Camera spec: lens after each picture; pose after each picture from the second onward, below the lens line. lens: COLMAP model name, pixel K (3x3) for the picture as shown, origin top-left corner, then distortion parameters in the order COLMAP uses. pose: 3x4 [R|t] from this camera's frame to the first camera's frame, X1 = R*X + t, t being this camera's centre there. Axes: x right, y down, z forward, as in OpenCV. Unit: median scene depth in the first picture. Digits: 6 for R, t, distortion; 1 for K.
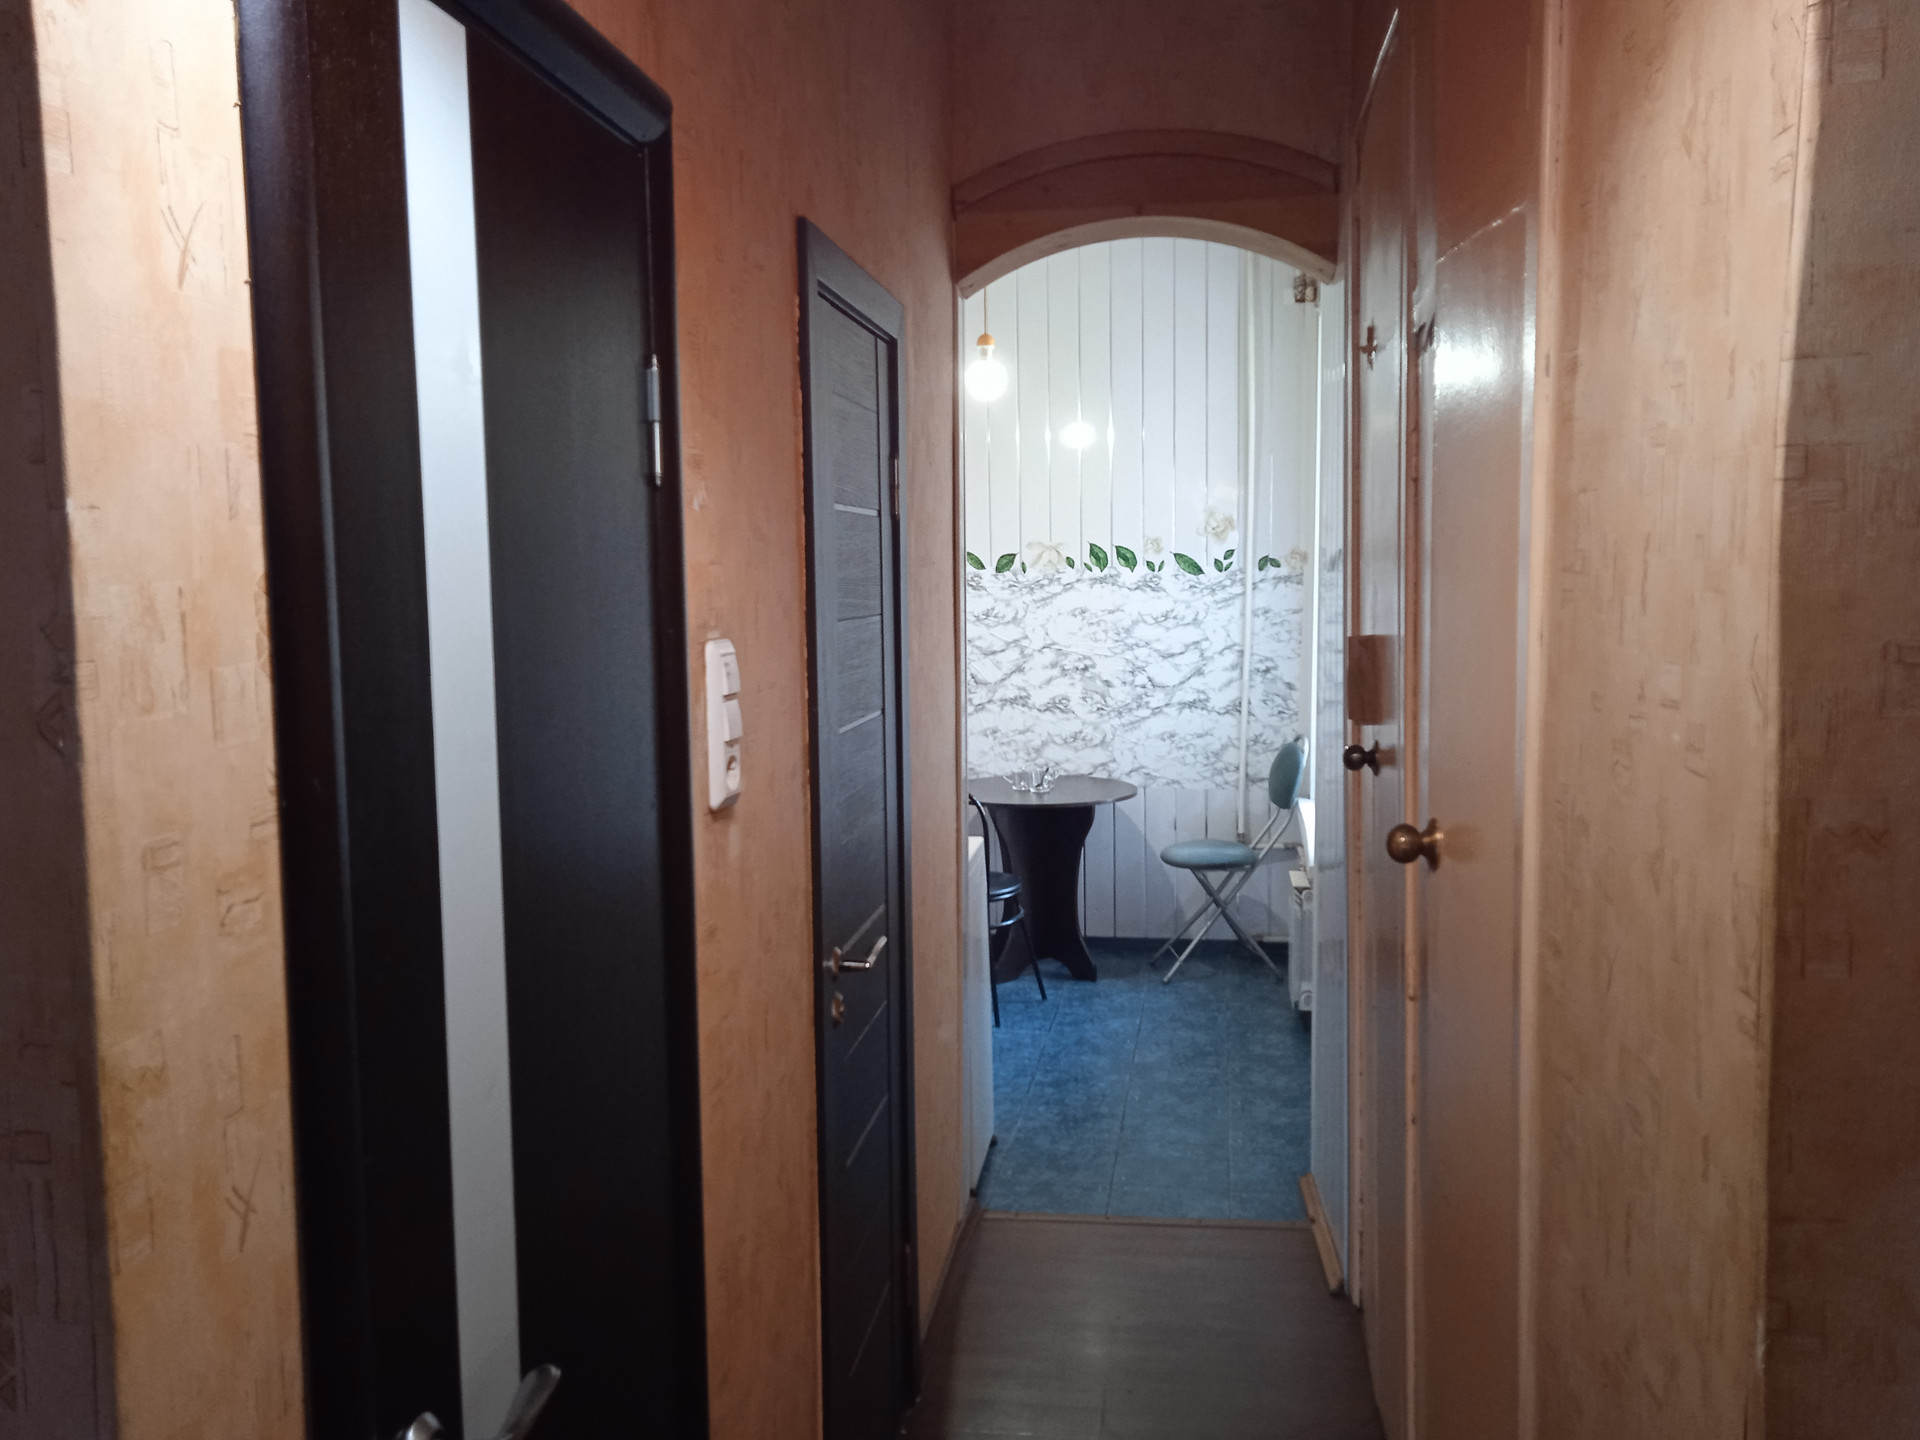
lens RADIAL K [[1591.9, 0, 957.0], [0, 1591.9, 732.0], [0, 0, 1]] dist [0.073487, -0.088653]
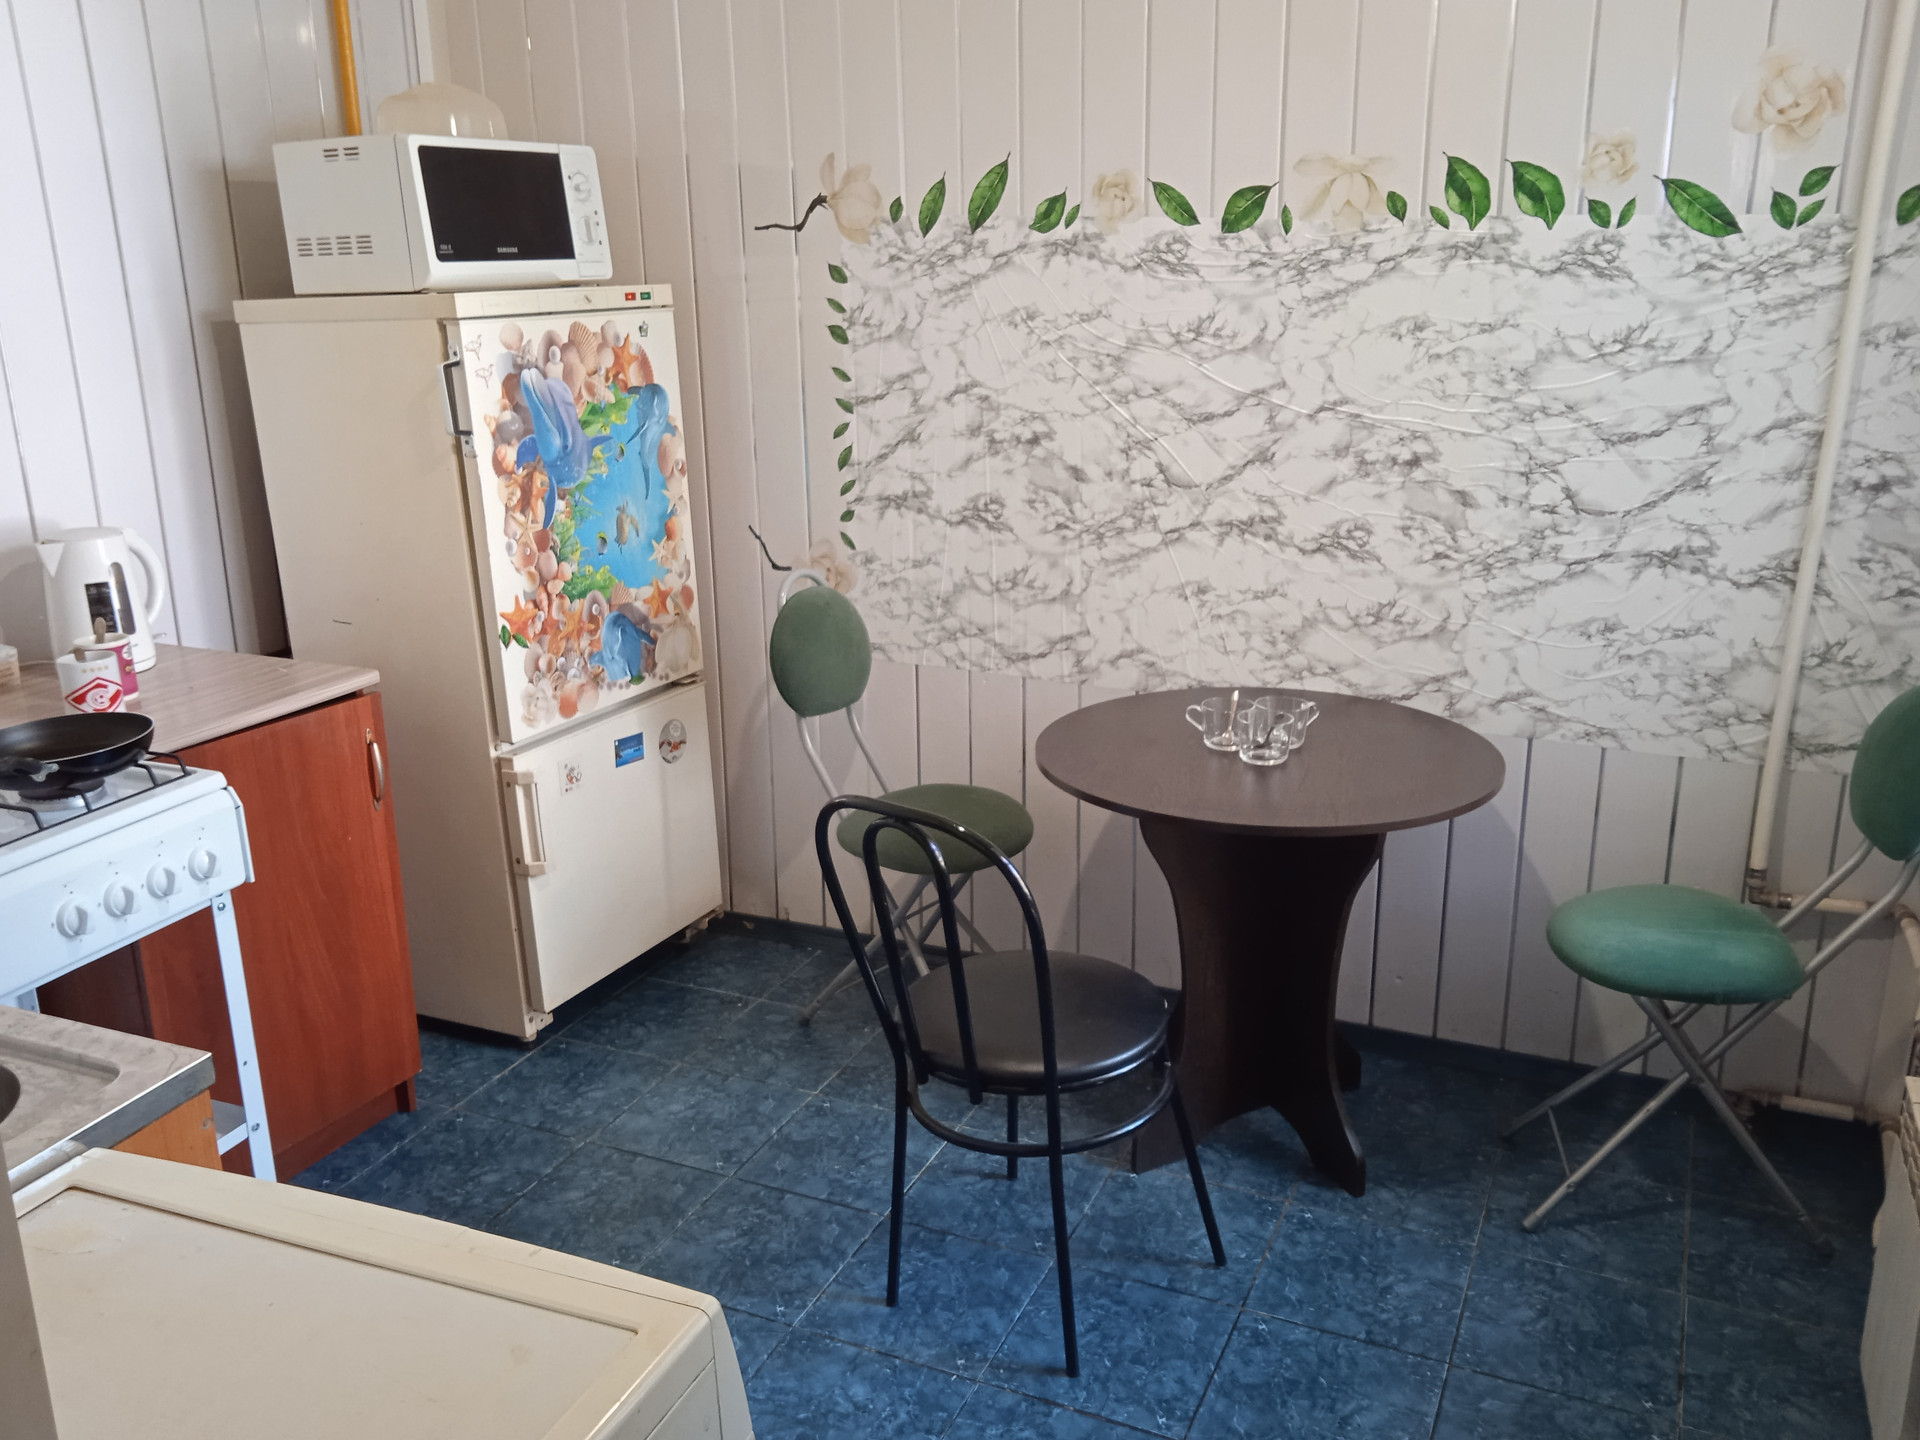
lens RADIAL K [[1591.9, 0, 974.5], [0, 1591.9, 731.4], [0, 0, 1]] dist [0.073487, -0.088653]
pose [[0.969481, 0.076191, -0.233029, 0.072526], [-0.032113, 0.981760, 0.187393, -0.046074], [0.243056, -0.174190, 0.954244, 0.543247]]
